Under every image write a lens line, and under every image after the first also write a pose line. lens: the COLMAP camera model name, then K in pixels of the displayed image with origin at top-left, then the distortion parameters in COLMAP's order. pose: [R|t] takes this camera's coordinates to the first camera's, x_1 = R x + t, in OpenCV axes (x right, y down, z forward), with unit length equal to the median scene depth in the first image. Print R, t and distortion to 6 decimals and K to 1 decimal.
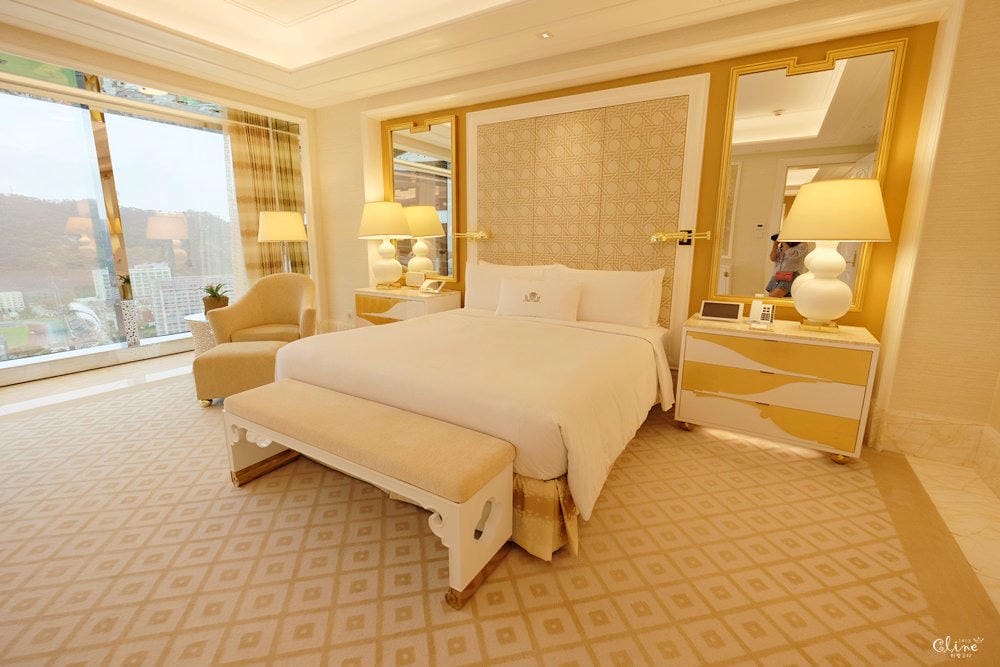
lens RADIAL K [[439.2, 0, 500.9], [0, 439.2, 326.4], [0, 0, 1]] dist [-0.002833, -0.000755]
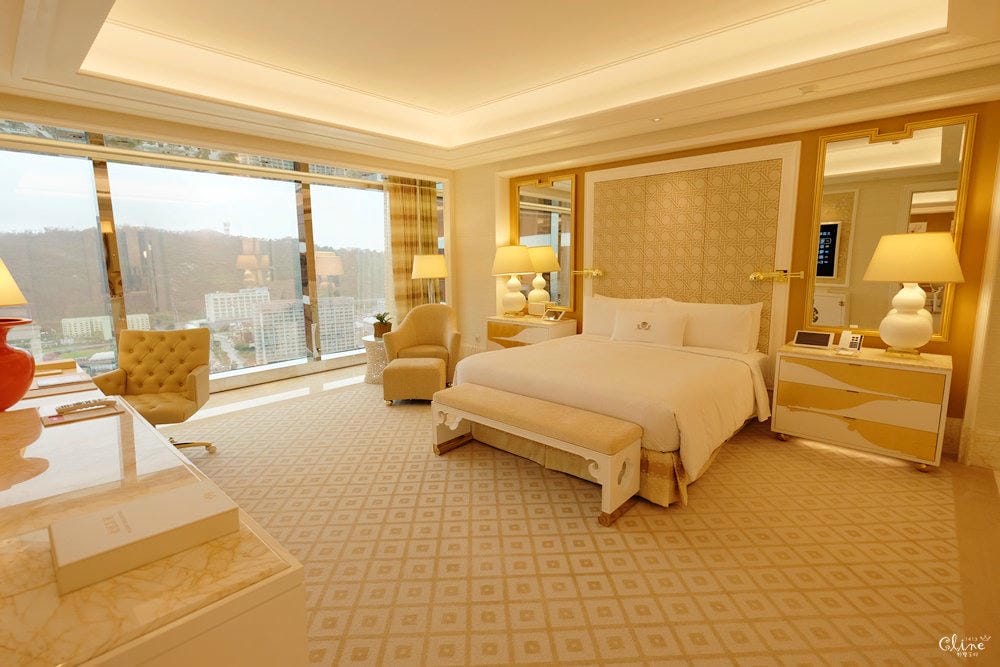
lens RADIAL K [[473.1, 0, 497.5], [0, 473.1, 327.2], [0, 0, 1]] dist [0.002933, -0.000499]
pose [[0.981763, 0.009403, -0.189874, -0.084430], [-0.019754, 0.998415, -0.052695, 0.015227], [0.189078, 0.055485, 0.980393, -0.389930]]
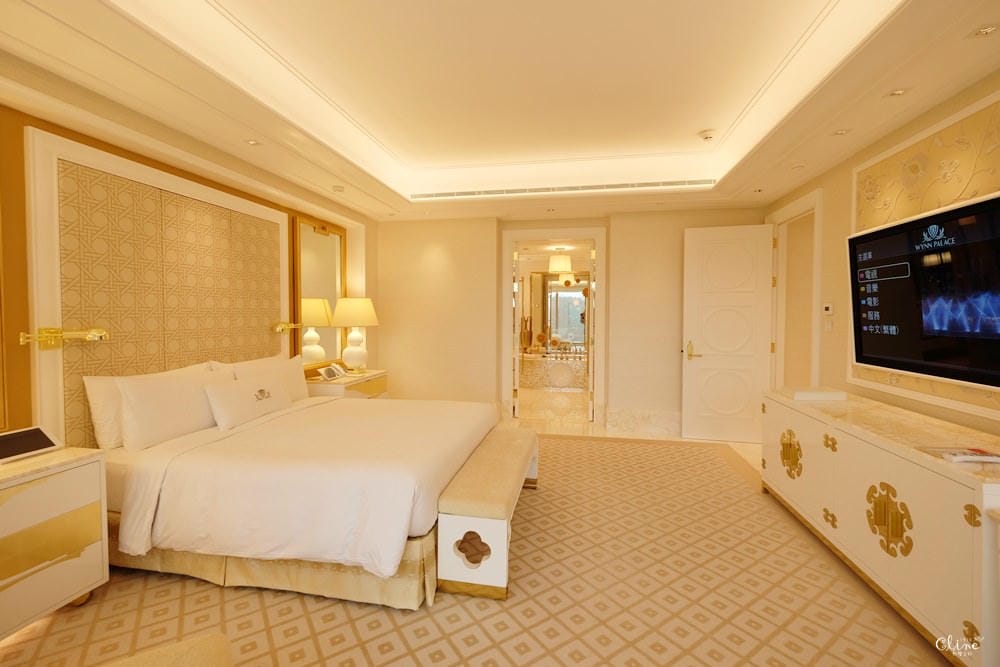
lens RADIAL K [[439.7, 0, 498.7], [0, 439.7, 329.1], [0, 0, 1]] dist [-0.002557, -0.000113]
pose [[-0.354115, -0.043376, 0.934195, -1.093537], [0.179901, 0.977108, 0.113562, -0.243375], [-0.917735, 0.208276, -0.338205, 0.905130]]
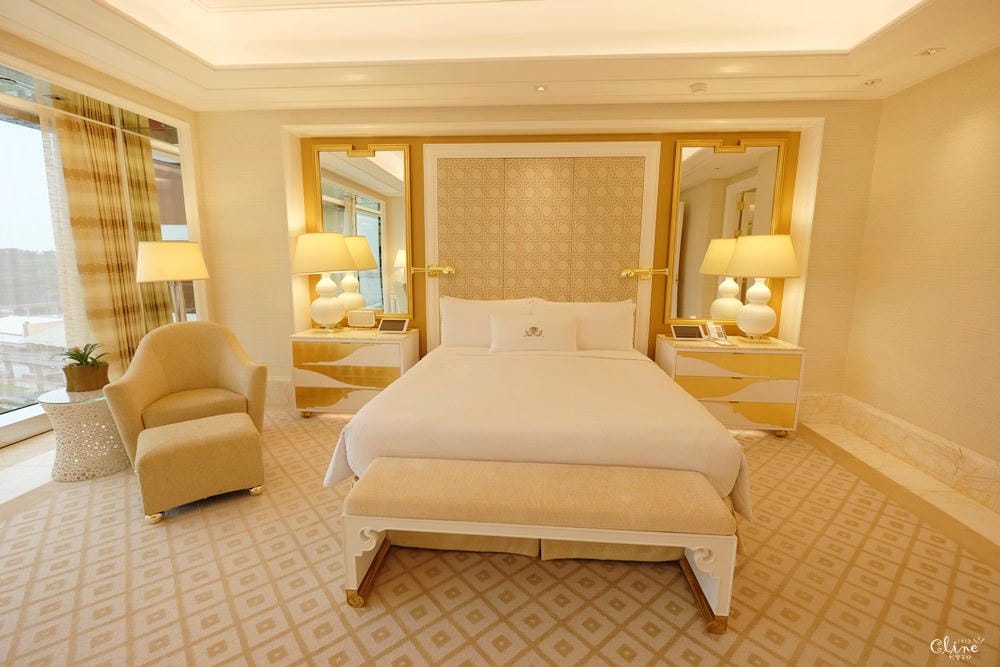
lens RADIAL K [[439.7, 0, 498.7], [0, 439.7, 329.1], [0, 0, 1]] dist [-0.002557, -0.000113]
pose [[0.890933, -0.076014, 0.447727, -0.515014], [0.090749, 0.995807, -0.011515, -0.075334], [-0.444975, 0.050890, 0.894096, 0.116071]]
